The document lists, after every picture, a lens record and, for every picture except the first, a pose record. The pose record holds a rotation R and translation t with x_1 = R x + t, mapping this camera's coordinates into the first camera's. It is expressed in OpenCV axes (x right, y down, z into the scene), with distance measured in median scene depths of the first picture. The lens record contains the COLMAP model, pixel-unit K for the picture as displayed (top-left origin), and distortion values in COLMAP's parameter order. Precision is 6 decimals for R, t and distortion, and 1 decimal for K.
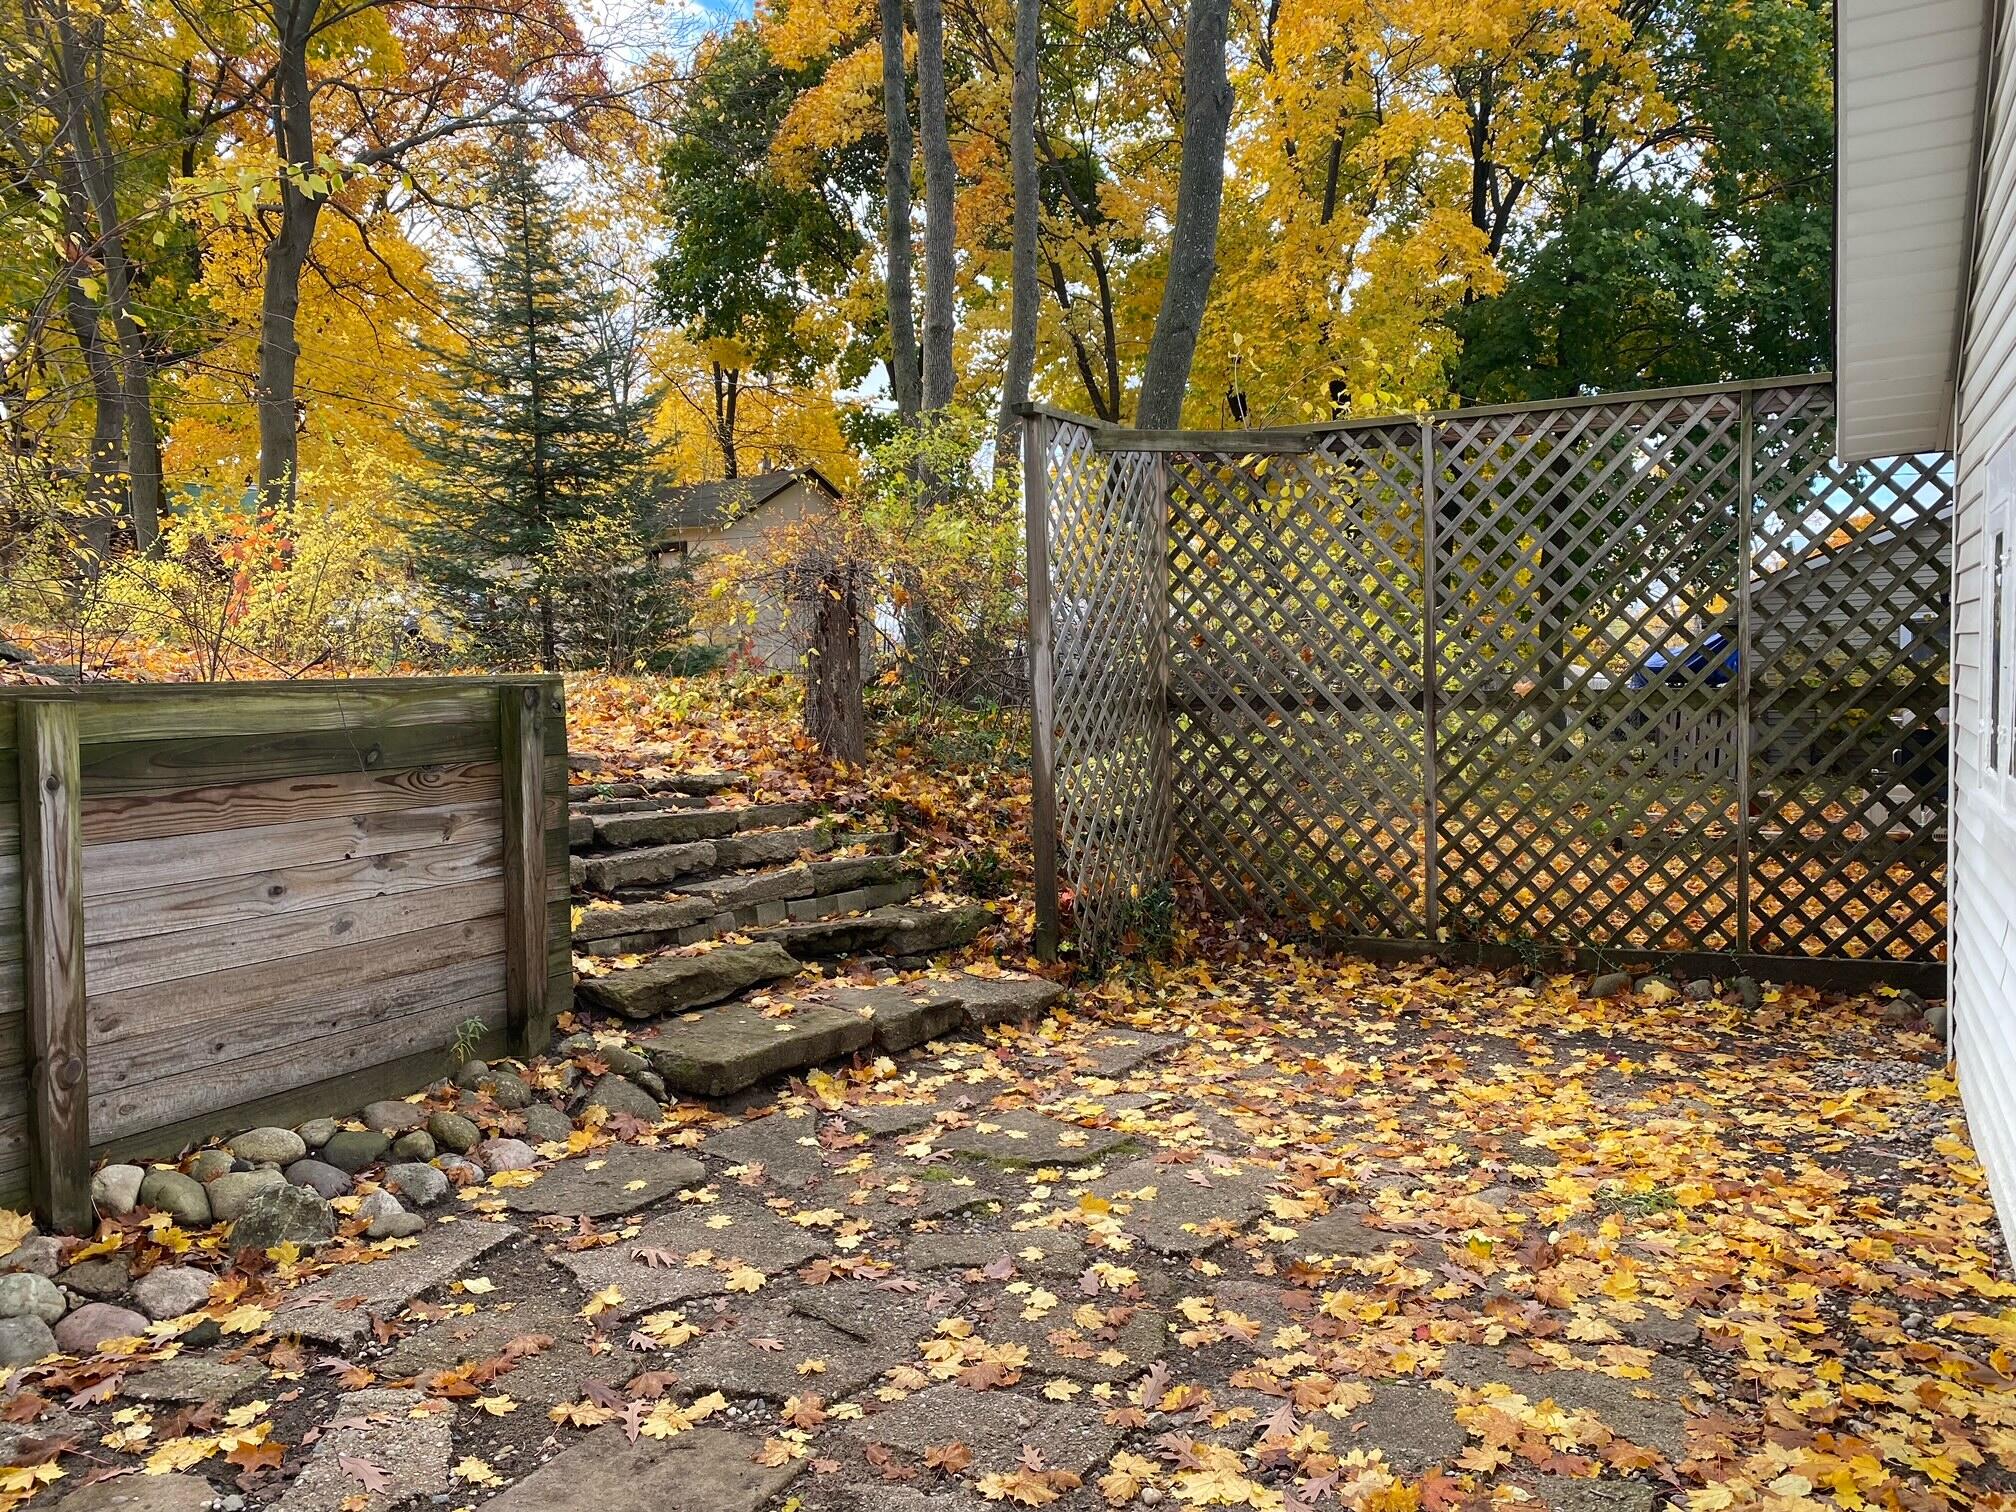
lens RADIAL K [[1538.6, 0, 1009.2], [0, 1538.6, 760.3], [0, 0, 1]] dist [0.051147, -0.058486]
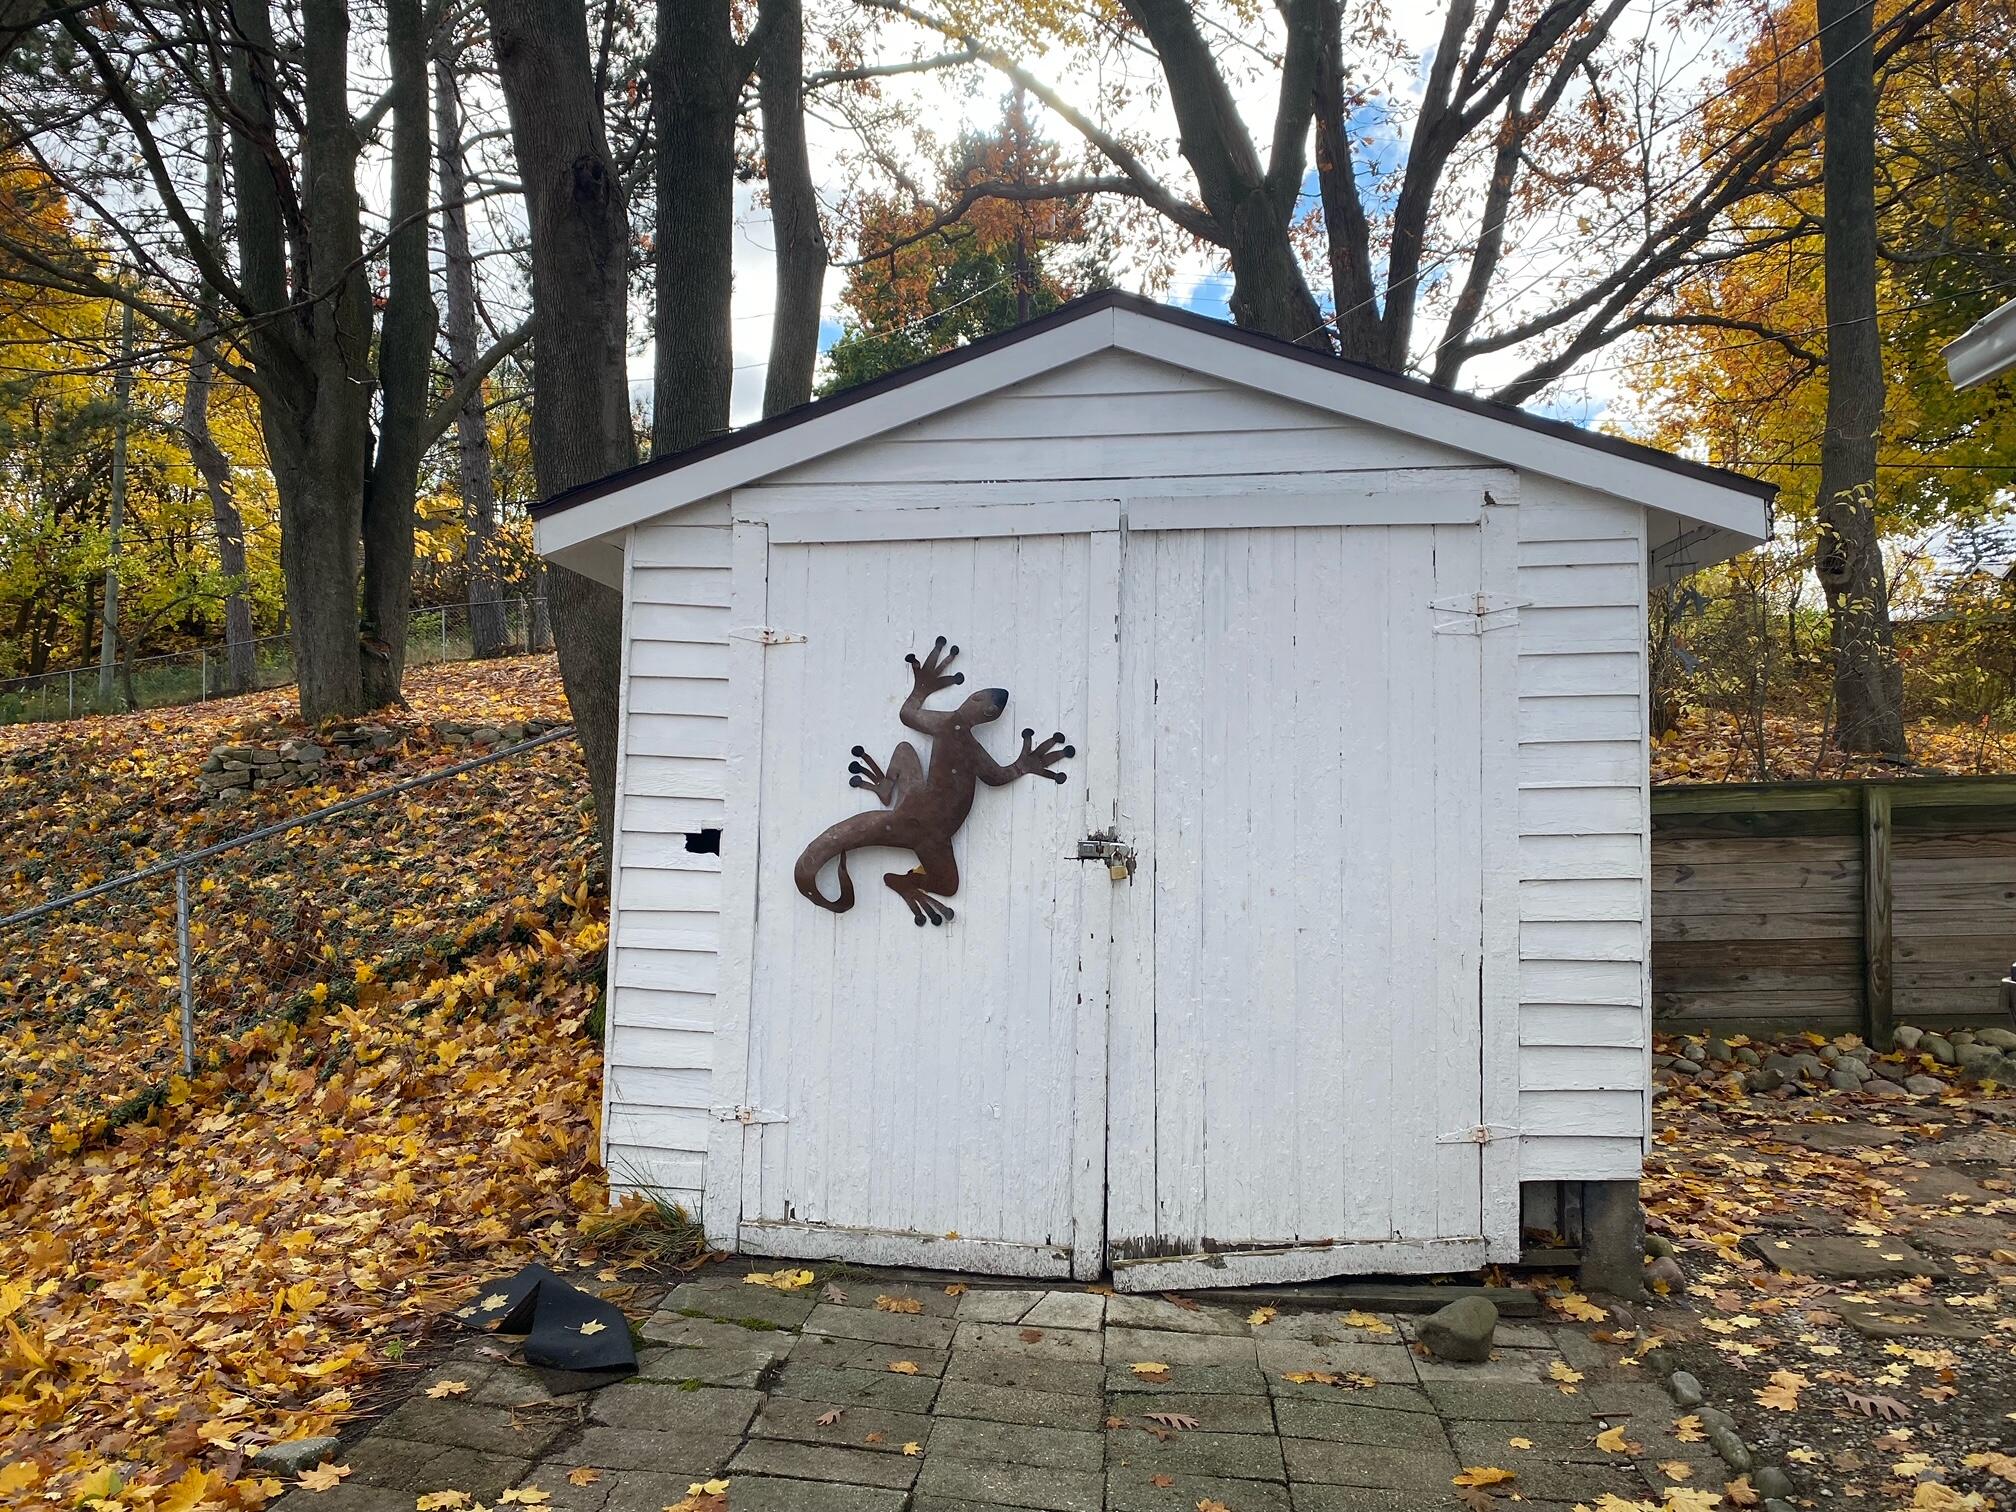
lens RADIAL K [[1538.6, 0, 1009.3], [0, 1538.6, 754.5], [0, 0, 1]] dist [0.051147, -0.058486]
pose [[0.390143, -0.017971, -0.920579, 0.799204], [-0.038840, 0.998598, -0.035955, 0.038396], [0.919935, 0.049783, 0.388899, -0.818261]]
